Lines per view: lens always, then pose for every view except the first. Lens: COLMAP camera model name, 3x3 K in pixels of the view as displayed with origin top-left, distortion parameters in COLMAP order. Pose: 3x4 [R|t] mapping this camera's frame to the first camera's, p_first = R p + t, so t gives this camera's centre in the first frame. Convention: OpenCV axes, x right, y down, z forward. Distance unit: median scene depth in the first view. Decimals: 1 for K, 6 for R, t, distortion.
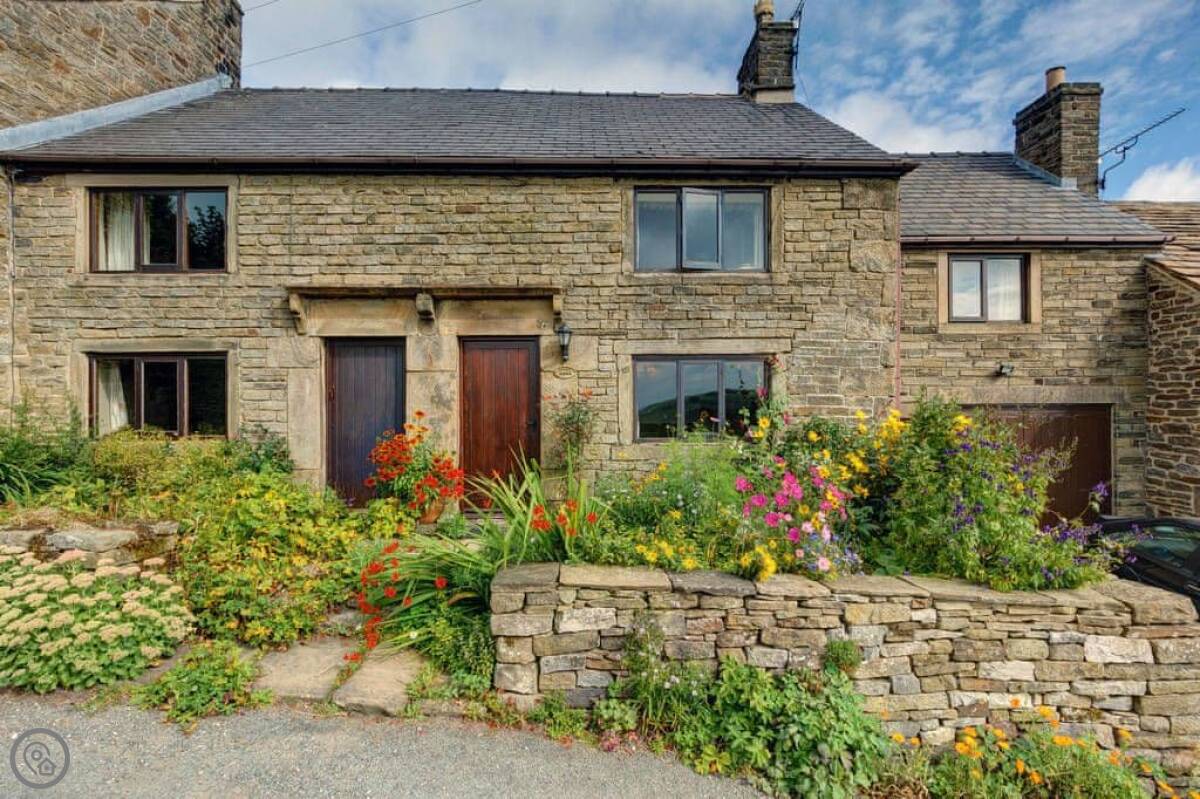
lens RADIAL K [[617.2, 0, 600.0], [0, 617.2, 399.5], [0, 0, 1]] dist [-0.001605, 0.000114]
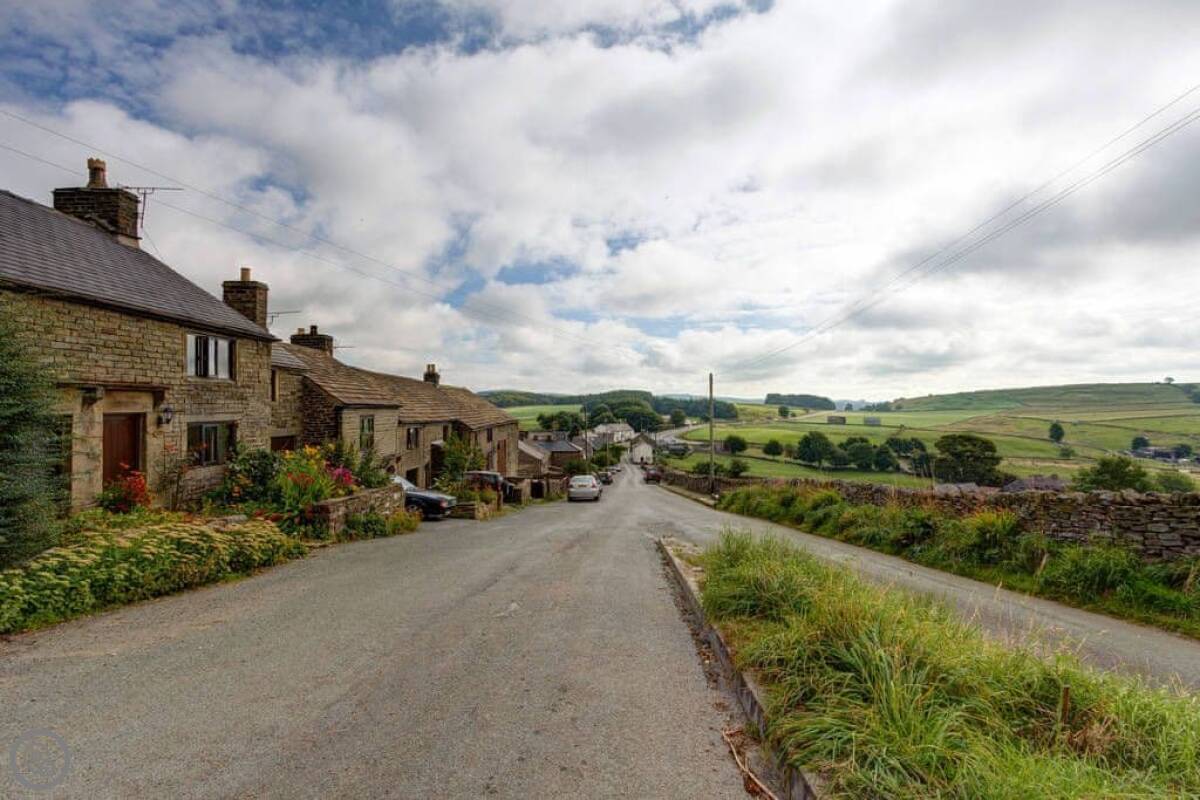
lens RADIAL K [[567.6, 0, 600.0], [0, 567.6, 400.0], [0, 0, 1]] dist [0.000776, 0.000237]
pose [[0.004367, 0.011790, 0.999921, -1.638563], [0.007216, 0.999904, -0.011821, -0.110984], [-0.999964, 0.007267, 0.004281, -0.240702]]
